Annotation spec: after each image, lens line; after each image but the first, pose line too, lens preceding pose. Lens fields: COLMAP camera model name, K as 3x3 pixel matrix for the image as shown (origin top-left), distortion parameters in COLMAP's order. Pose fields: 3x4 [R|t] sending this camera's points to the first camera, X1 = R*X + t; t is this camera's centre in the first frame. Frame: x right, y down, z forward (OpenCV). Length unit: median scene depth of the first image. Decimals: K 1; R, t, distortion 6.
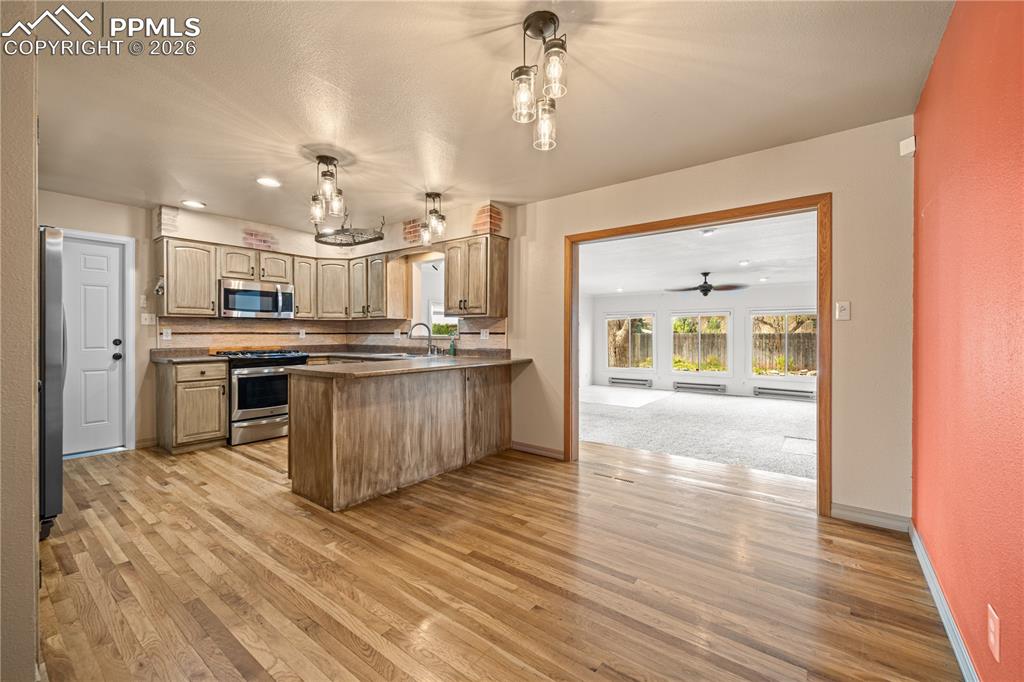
lens RADIAL K [[416.5, 0, 511.4], [0, 416.5, 337.1], [0, 0, 1]] dist [-0.000976, -0.000428]
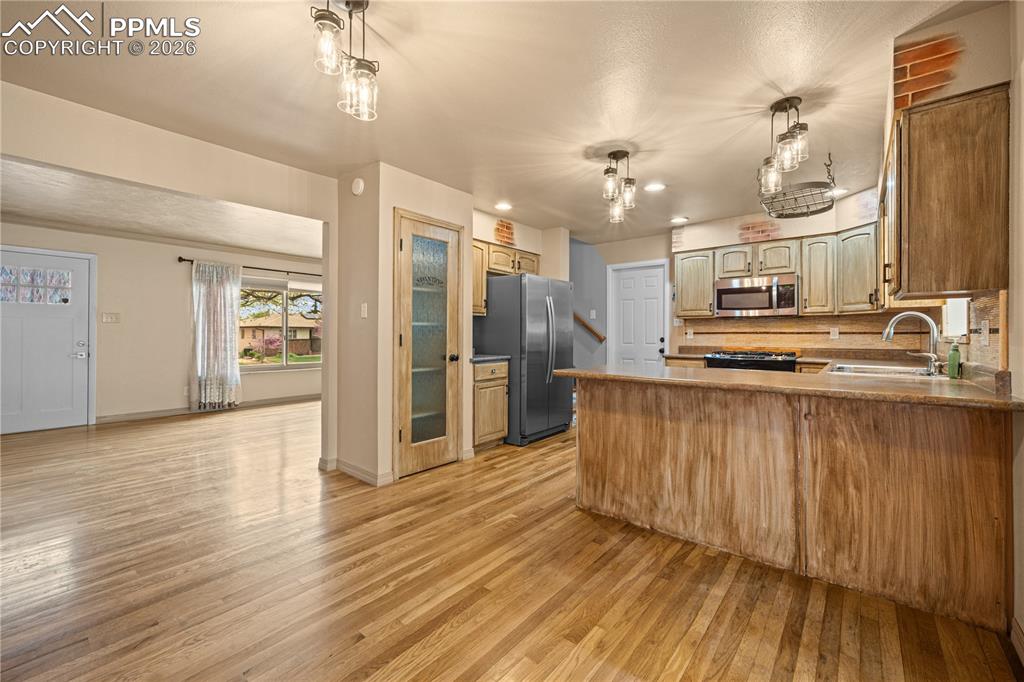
lens RADIAL K [[423.2, 0, 511.6], [0, 423.2, 332.3], [0, 0, 1]] dist [0.000915, 0.000010]
pose [[-0.036727, -0.005124, -0.999312, 0.396888], [-0.009428, 0.999944, -0.004781, -0.000807], [0.999281, 0.009246, -0.036773, 0.559184]]
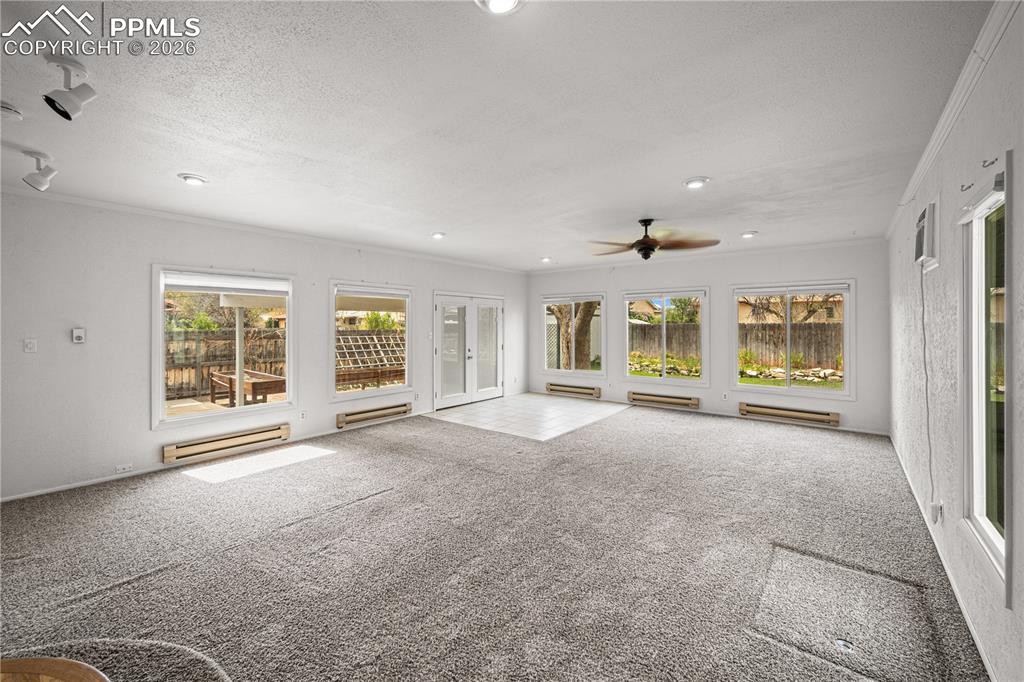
lens RADIAL K [[417.1, 0, 510.8], [0, 417.1, 327.5], [0, 0, 1]] dist [0.001622, -0.000546]
pose [[0.999818, -0.000944, -0.019065, 0.532908], [0.000936, 0.999999, -0.000443, -0.004994], [0.019065, 0.000425, 0.999818, 0.760319]]
